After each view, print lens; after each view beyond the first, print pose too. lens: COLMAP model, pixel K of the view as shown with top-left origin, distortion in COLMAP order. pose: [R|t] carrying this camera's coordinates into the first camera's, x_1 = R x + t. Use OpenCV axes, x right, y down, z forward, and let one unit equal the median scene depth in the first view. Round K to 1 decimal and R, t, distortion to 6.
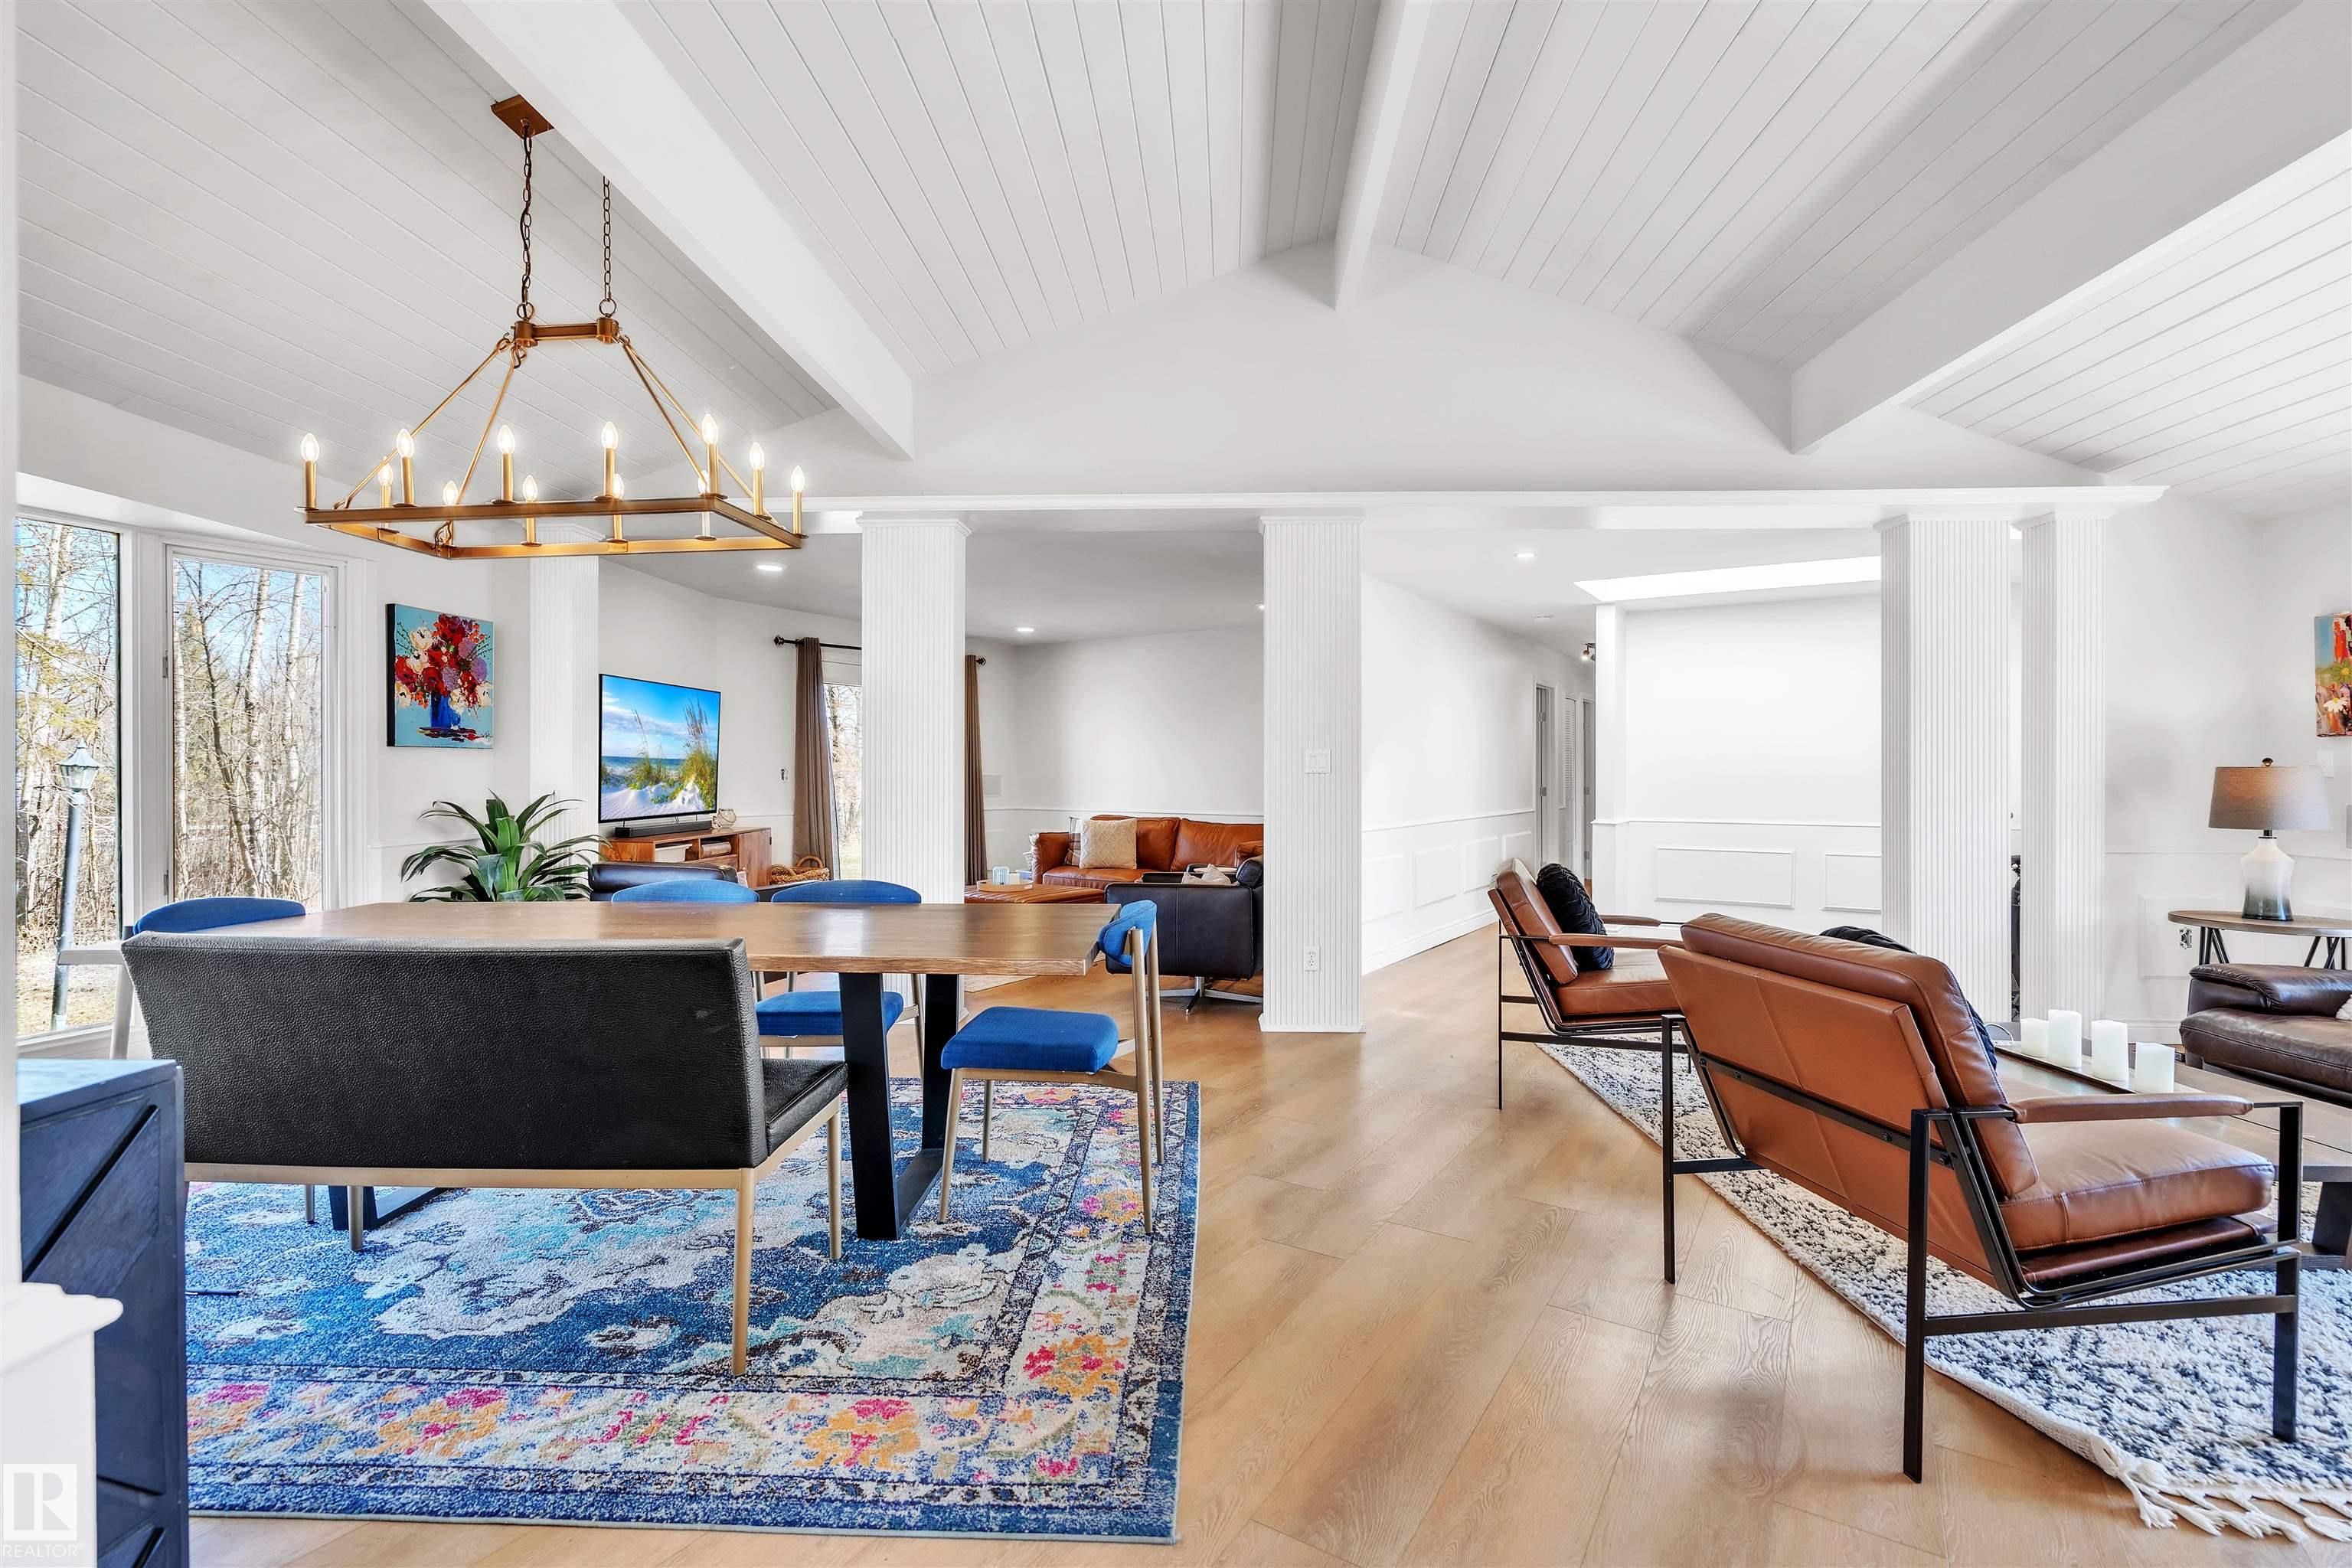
lens RADIAL K [[1072.8, 0, 1168.7], [0, 1072.8, 779.3], [0, 0, 1]] dist [-0.000546, -0.000430]
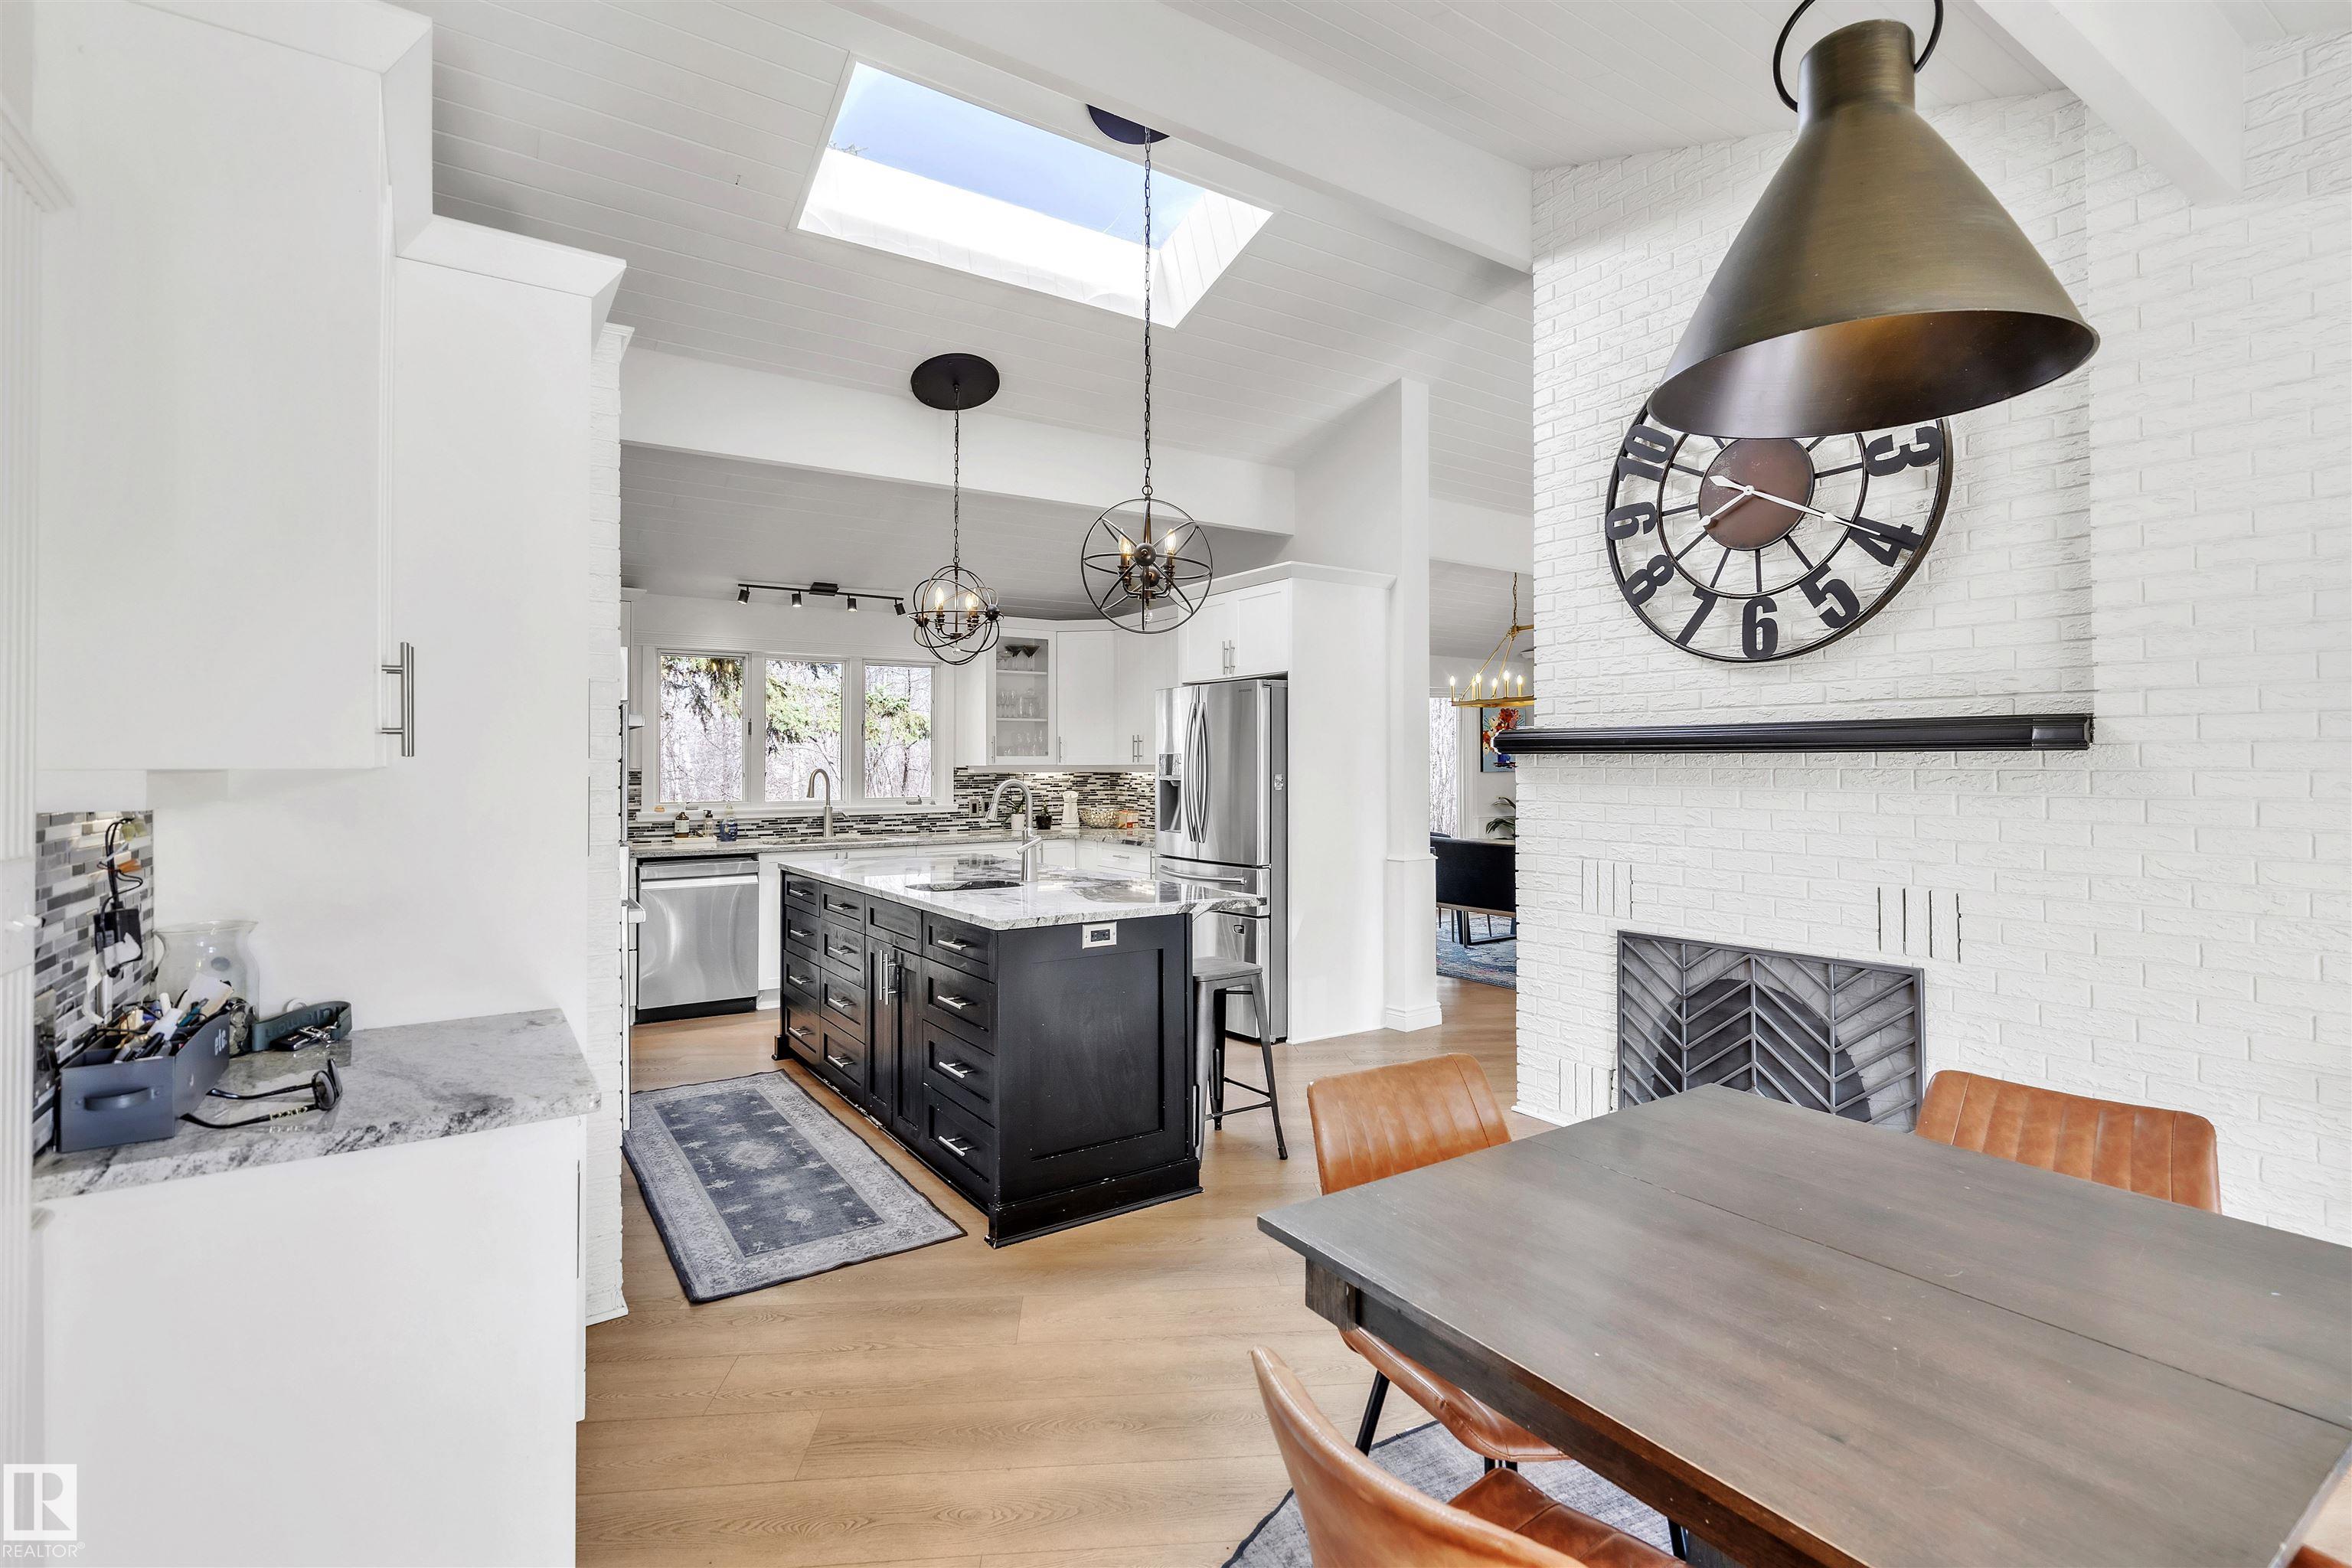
lens RADIAL K [[1072.8, 0, 1168.7], [0, 1072.8, 779.3], [0, 0, 1]] dist [-0.000546, -0.000430]
pose [[0.596806, 0.001725, -0.802384, 0.233104], [0.006834, 0.999950, 0.007233, -0.013137], [0.802357, -0.009800, 0.596764, -0.293667]]
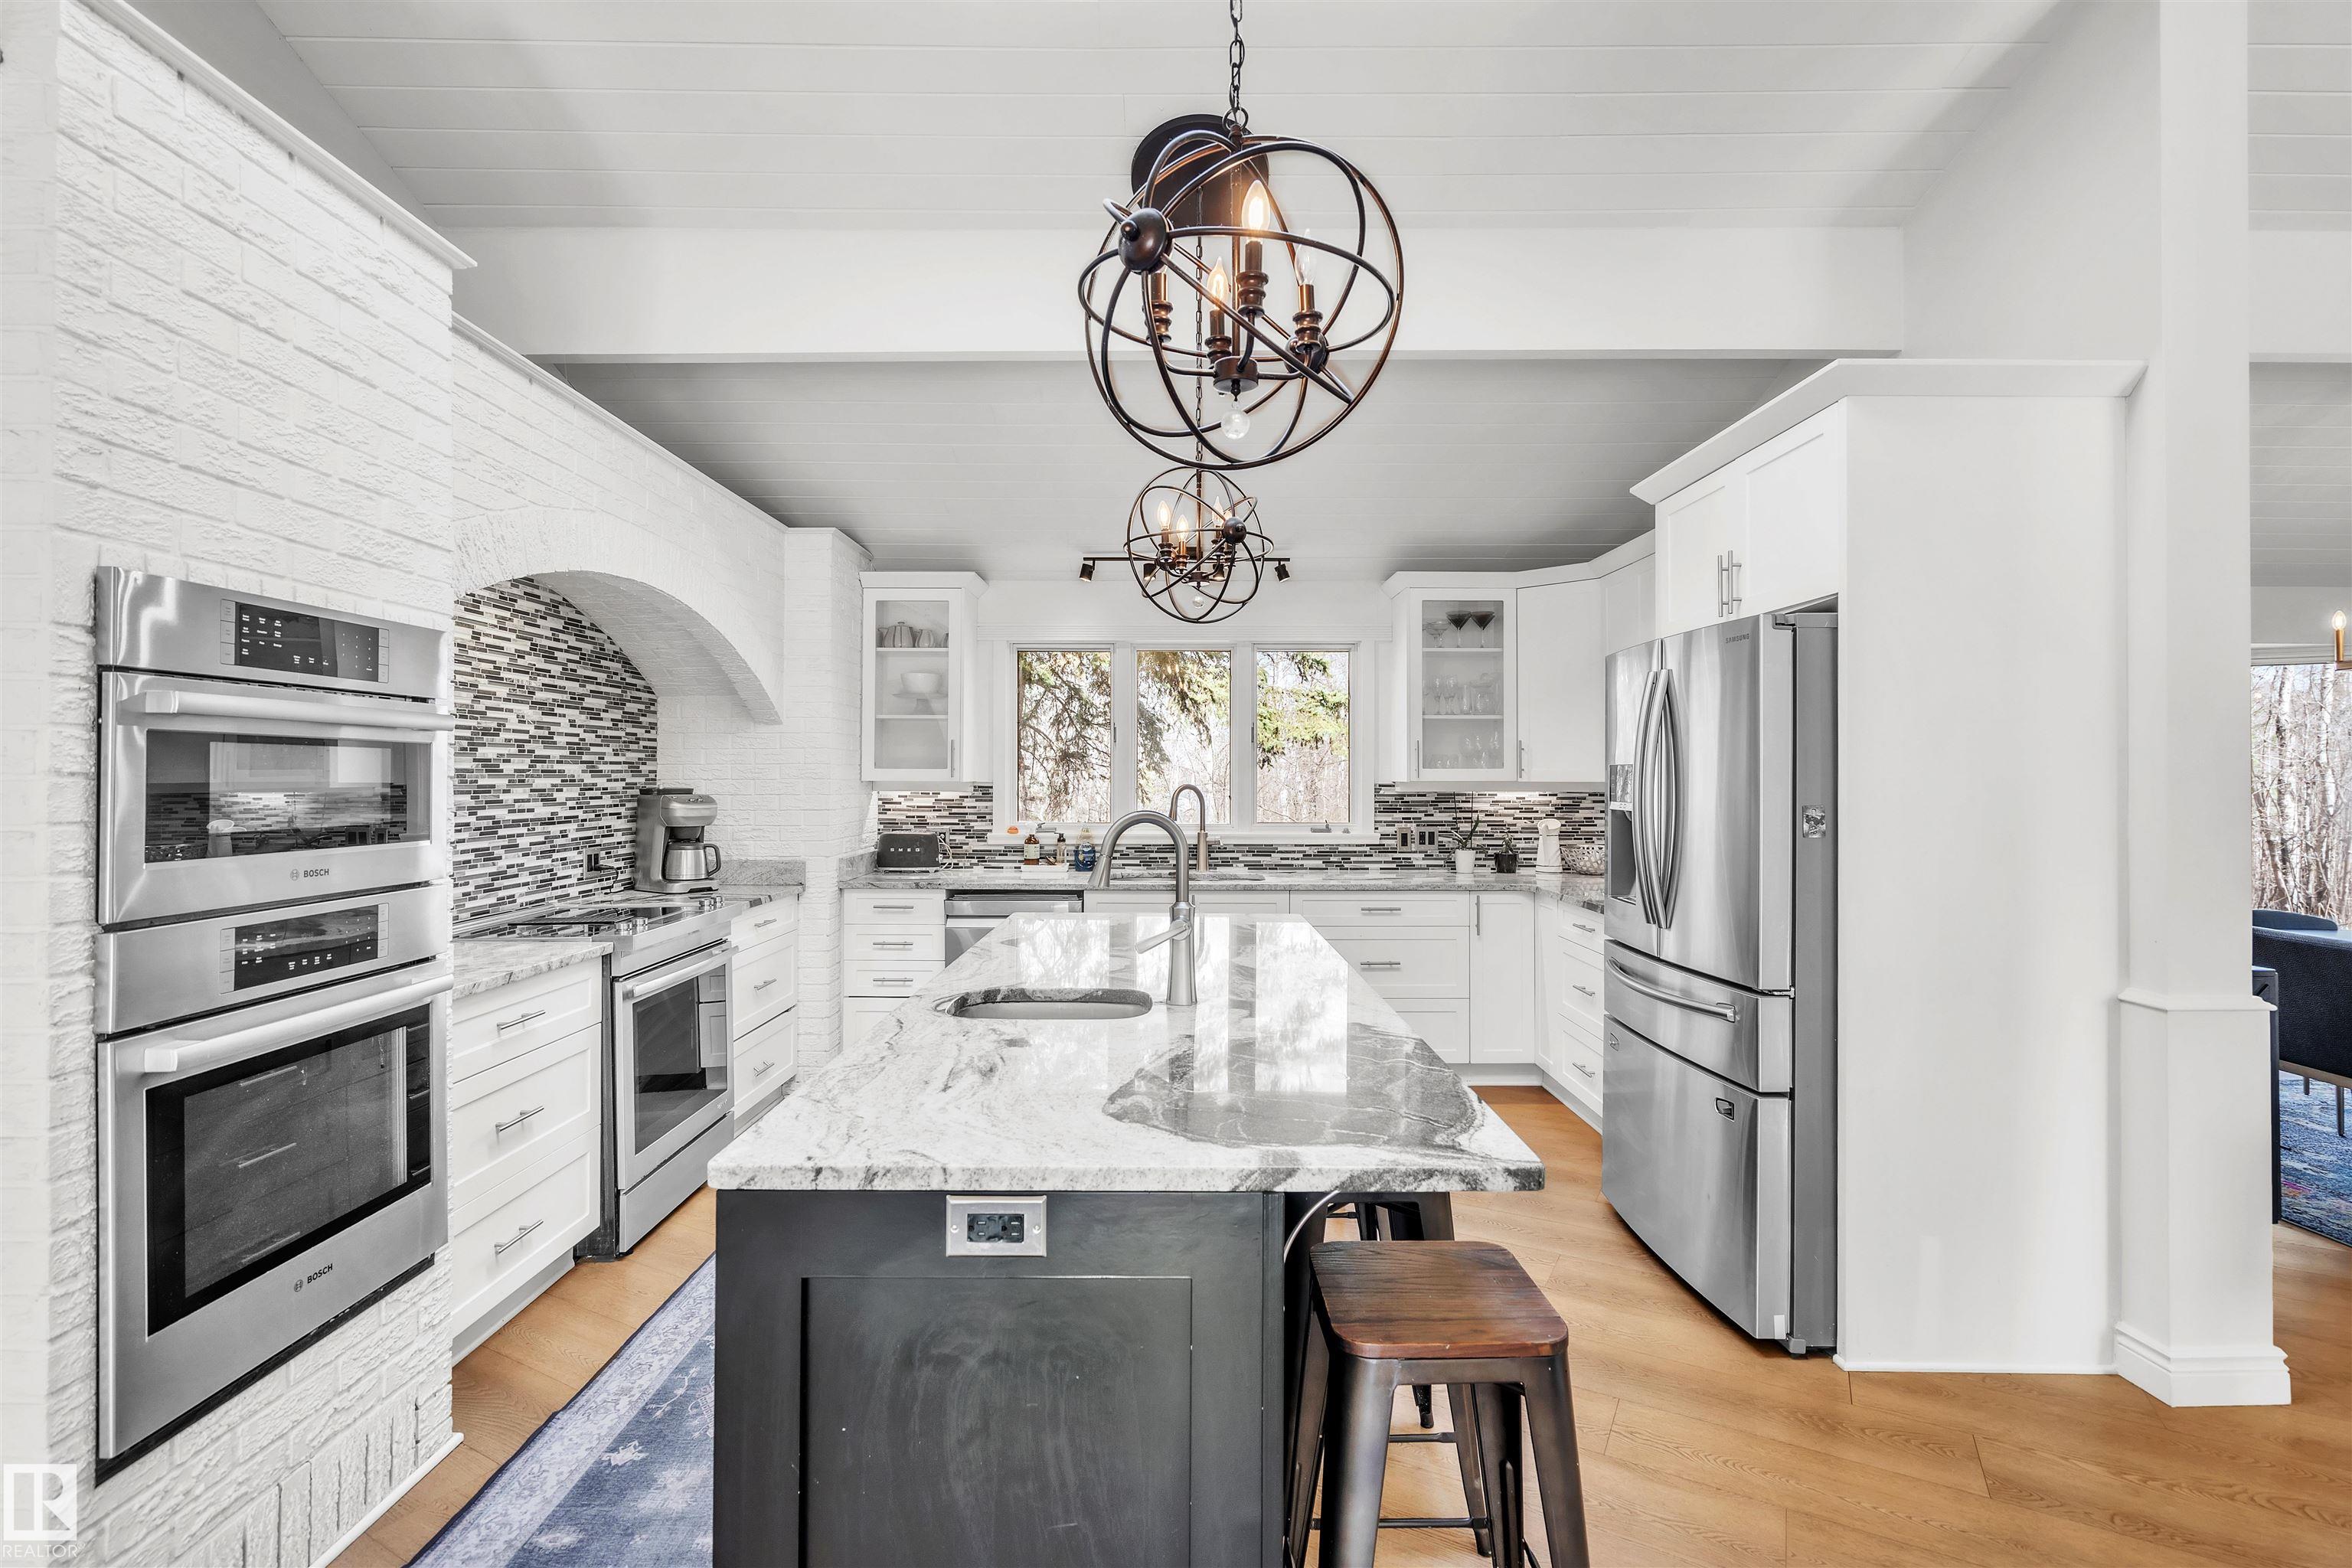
lens RADIAL K [[1072.8, 0, 1168.7], [0, 1072.8, 779.3], [0, 0, 1]] dist [-0.000546, -0.000430]
pose [[0.060562, -0.005682, -0.998148, 0.129398], [-0.002149, 0.999981, -0.005823, -0.015204], [0.998162, 0.002498, 0.060548, -0.157688]]
